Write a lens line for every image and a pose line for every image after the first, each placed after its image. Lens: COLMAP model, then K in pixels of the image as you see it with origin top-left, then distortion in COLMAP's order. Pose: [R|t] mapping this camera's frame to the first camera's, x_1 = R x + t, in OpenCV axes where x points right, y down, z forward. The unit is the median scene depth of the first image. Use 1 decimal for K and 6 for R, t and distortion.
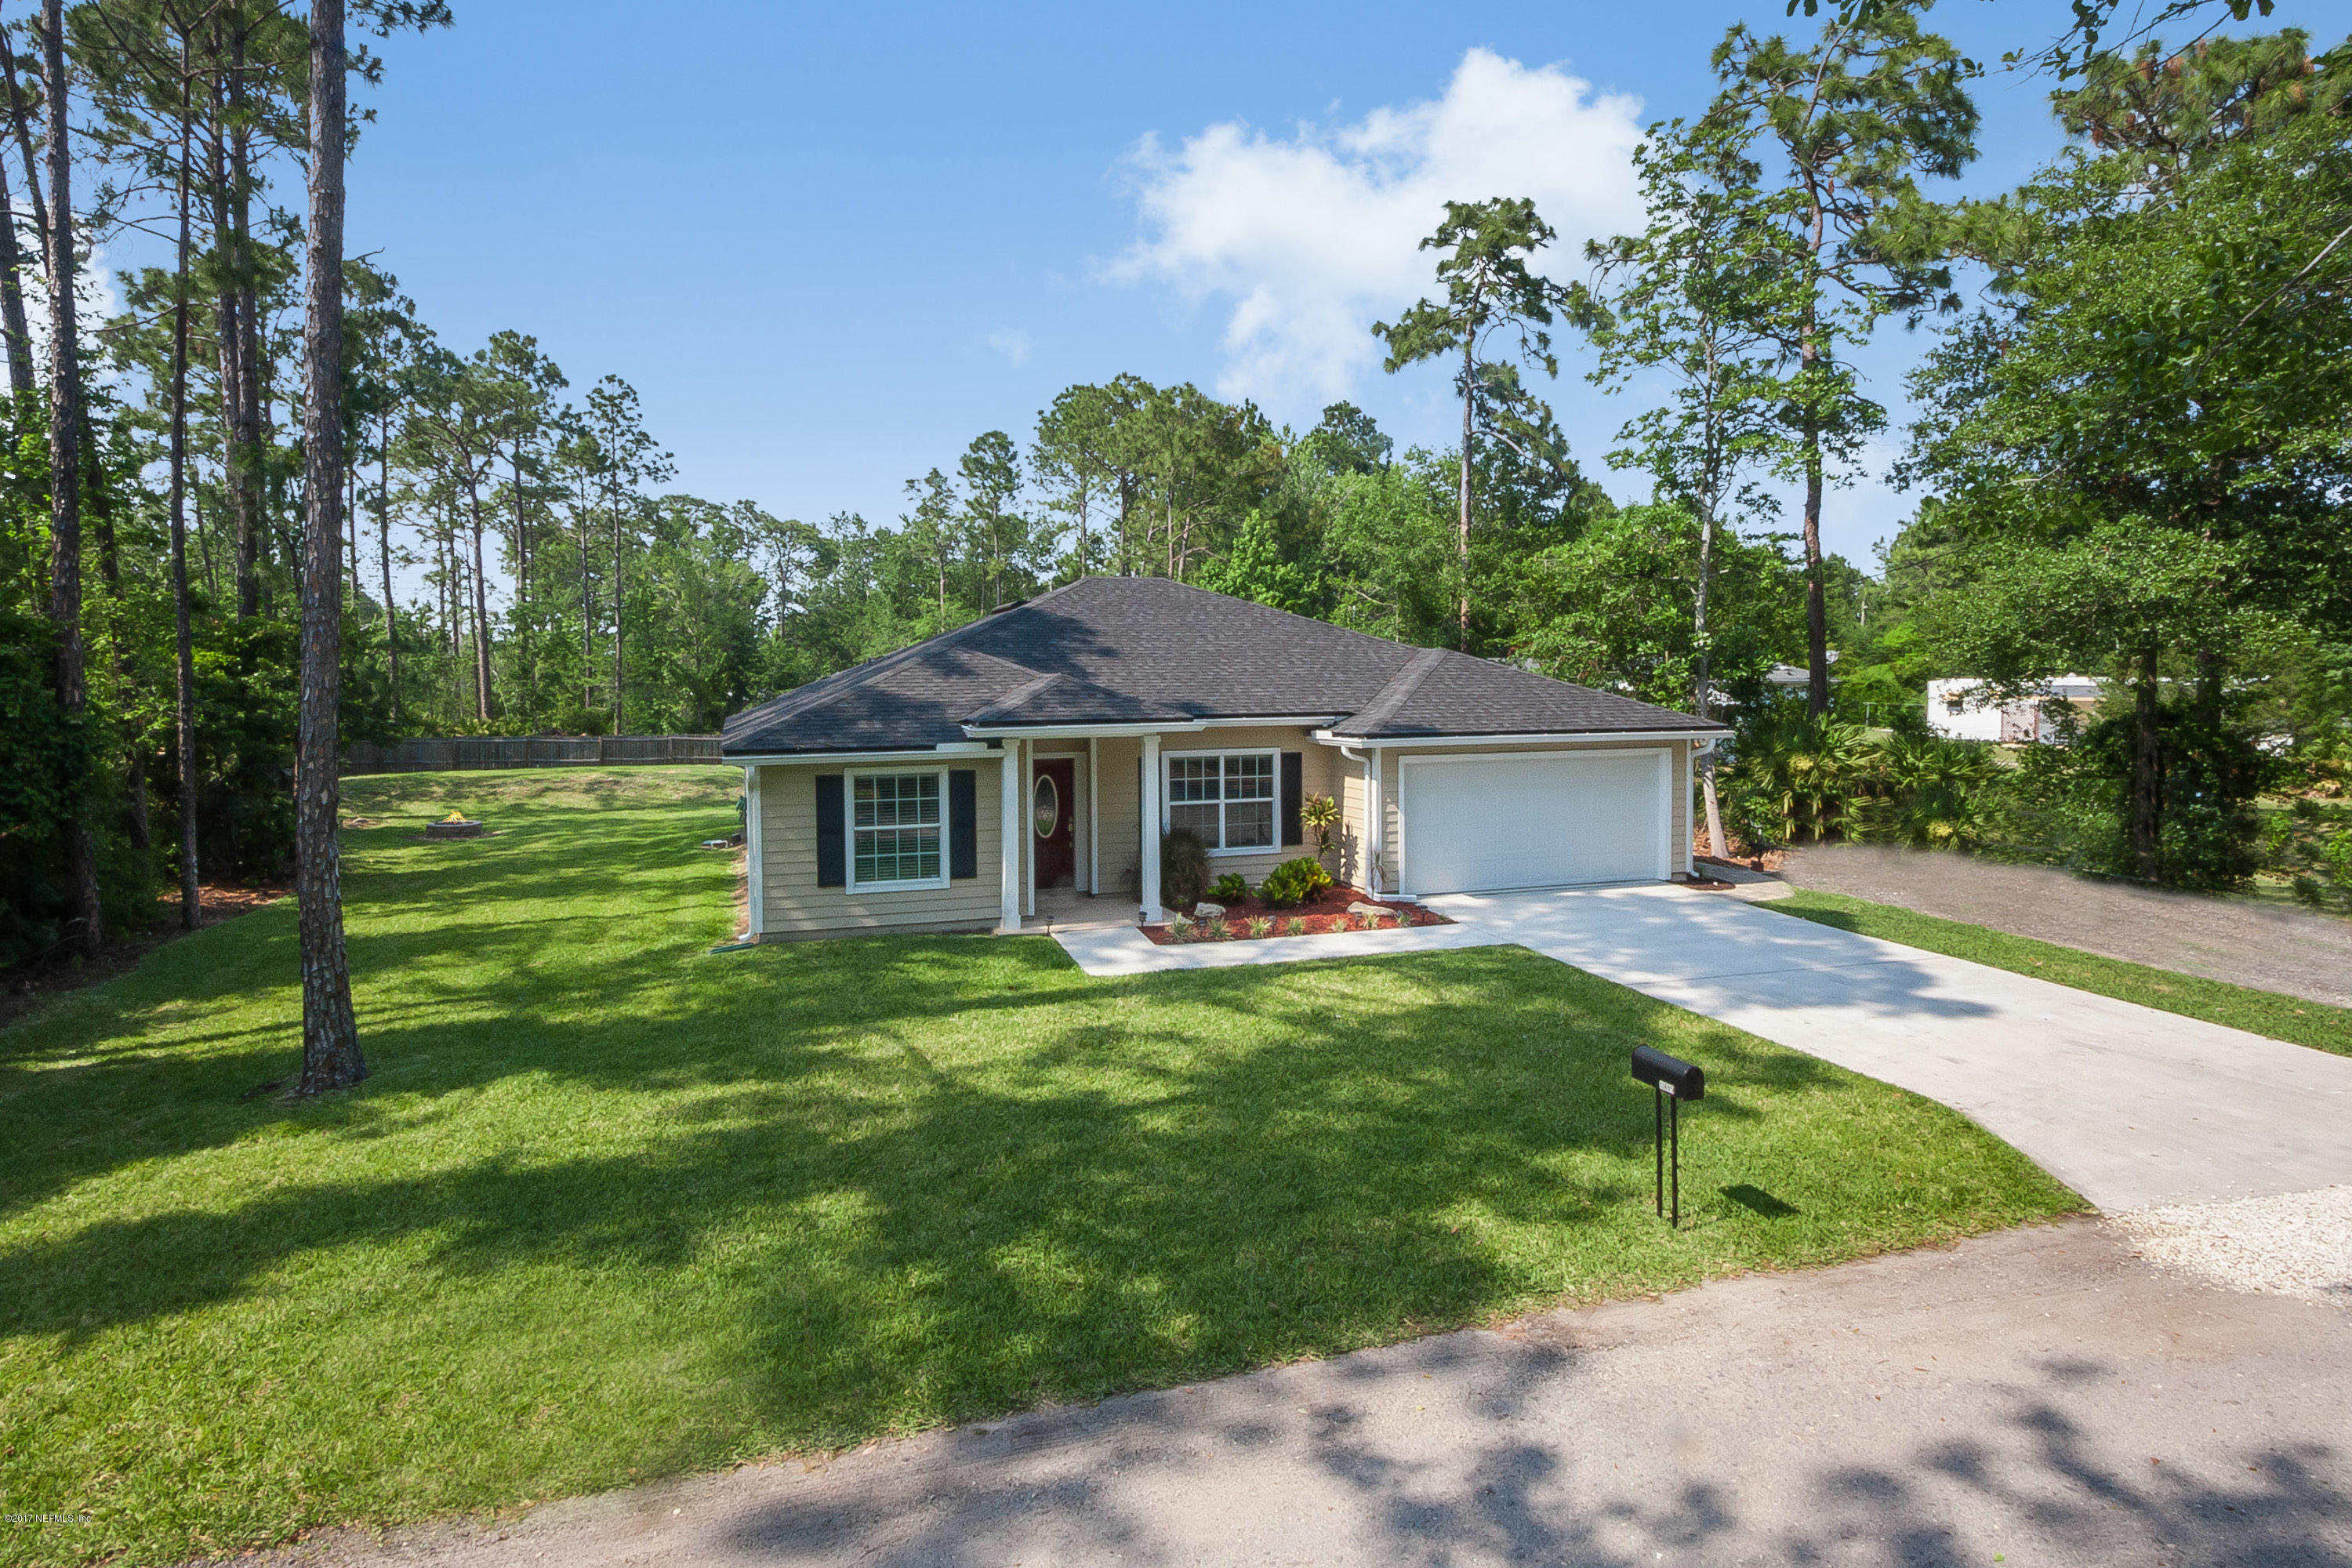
lens RADIAL K [[1276.2, 0, 1167.0], [0, 1276.2, 733.9], [0, 0, 1]] dist [-0.001284, 0.000362]
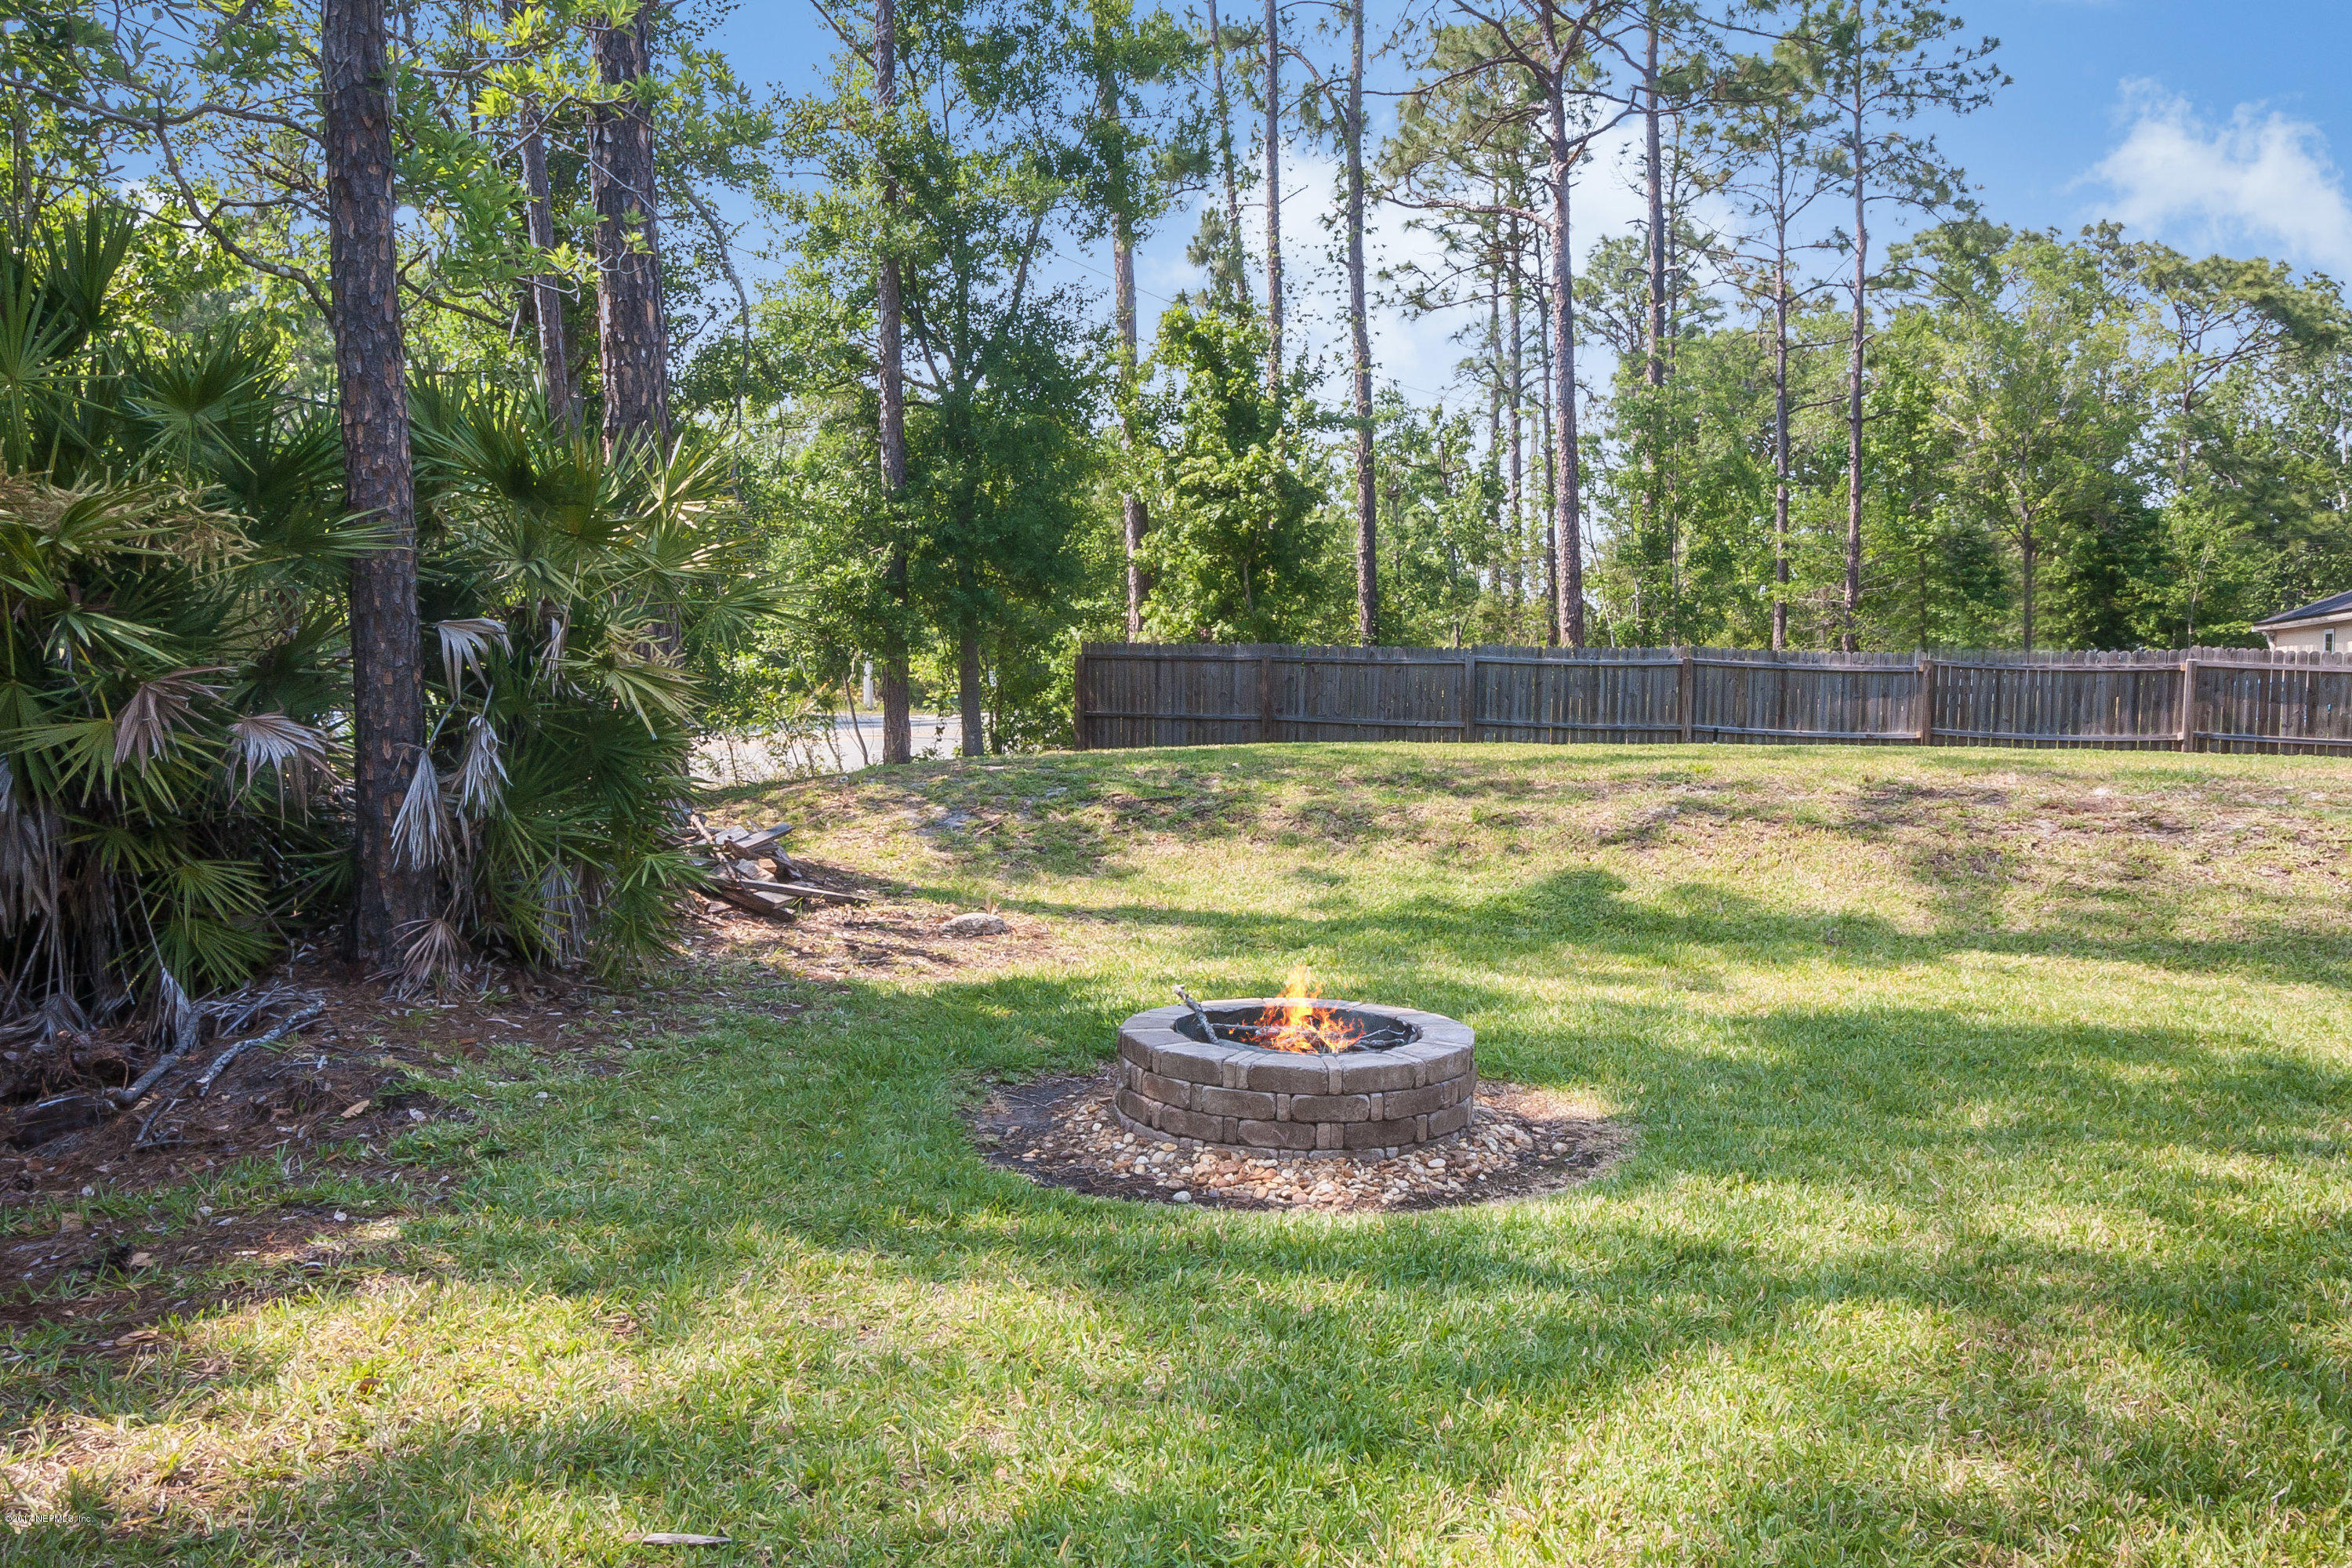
lens RADIAL K [[1870.1, 0, 1176.0], [0, 1870.1, 784.0], [0, 0, 1]] dist [-0.002045, 0.001917]
pose [[0.764103, 0.038862, -0.643923, -0.223297], [-0.032175, 0.999237, 0.022126, 0.019212], [0.644291, 0.003812, 0.764771, 0.426561]]
